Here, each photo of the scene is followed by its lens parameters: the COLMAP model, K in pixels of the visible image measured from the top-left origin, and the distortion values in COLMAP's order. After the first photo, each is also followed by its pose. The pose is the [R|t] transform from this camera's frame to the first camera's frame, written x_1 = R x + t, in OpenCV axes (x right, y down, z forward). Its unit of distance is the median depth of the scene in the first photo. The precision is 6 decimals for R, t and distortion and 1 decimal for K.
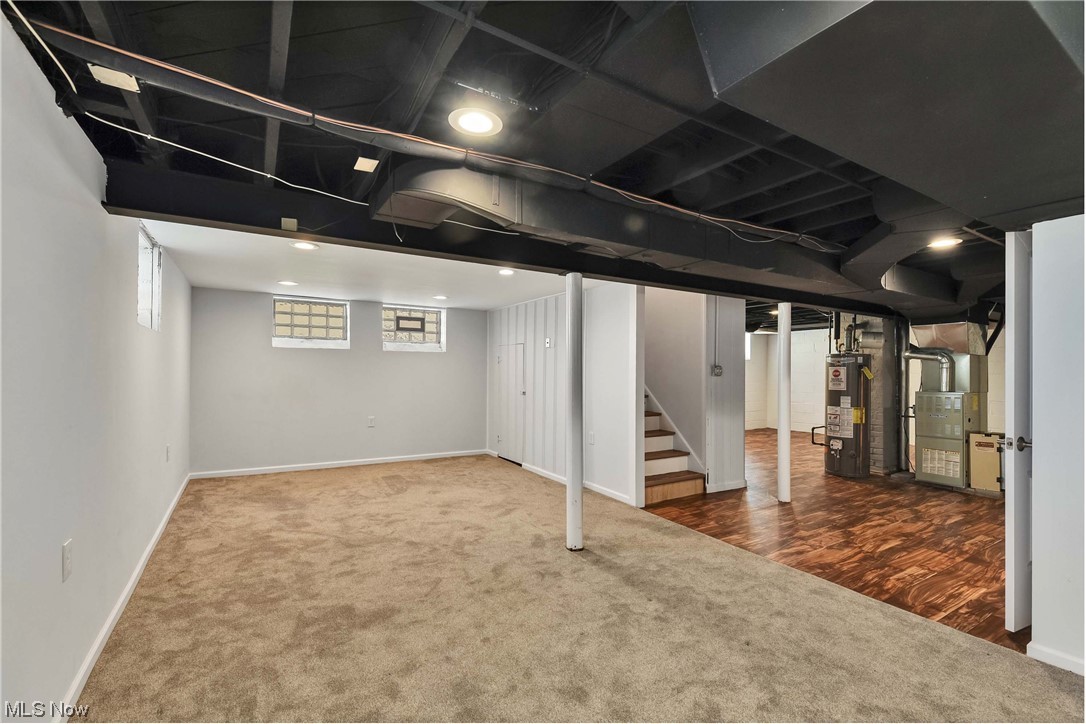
lens RADIAL K [[471.9, 0, 543.0], [0, 471.9, 362.0], [0, 0, 1]] dist [-0.001187, -0.000226]
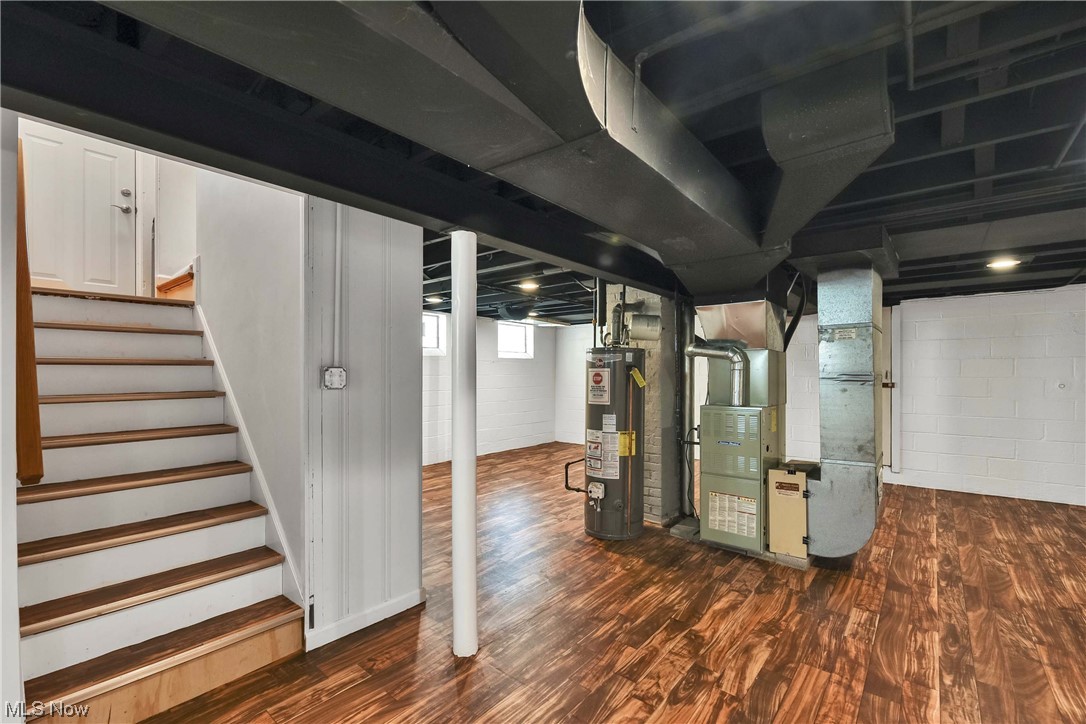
lens RADIAL K [[471.9, 0, 543.0], [0, 471.9, 362.0], [0, 0, 1]] dist [-0.001187, -0.000226]
pose [[0.945750, 0.002094, 0.324889, 0.351223], [-0.001900, 0.999998, -0.000913, 0.002771], [-0.324890, 0.000246, 0.945752, 0.427926]]
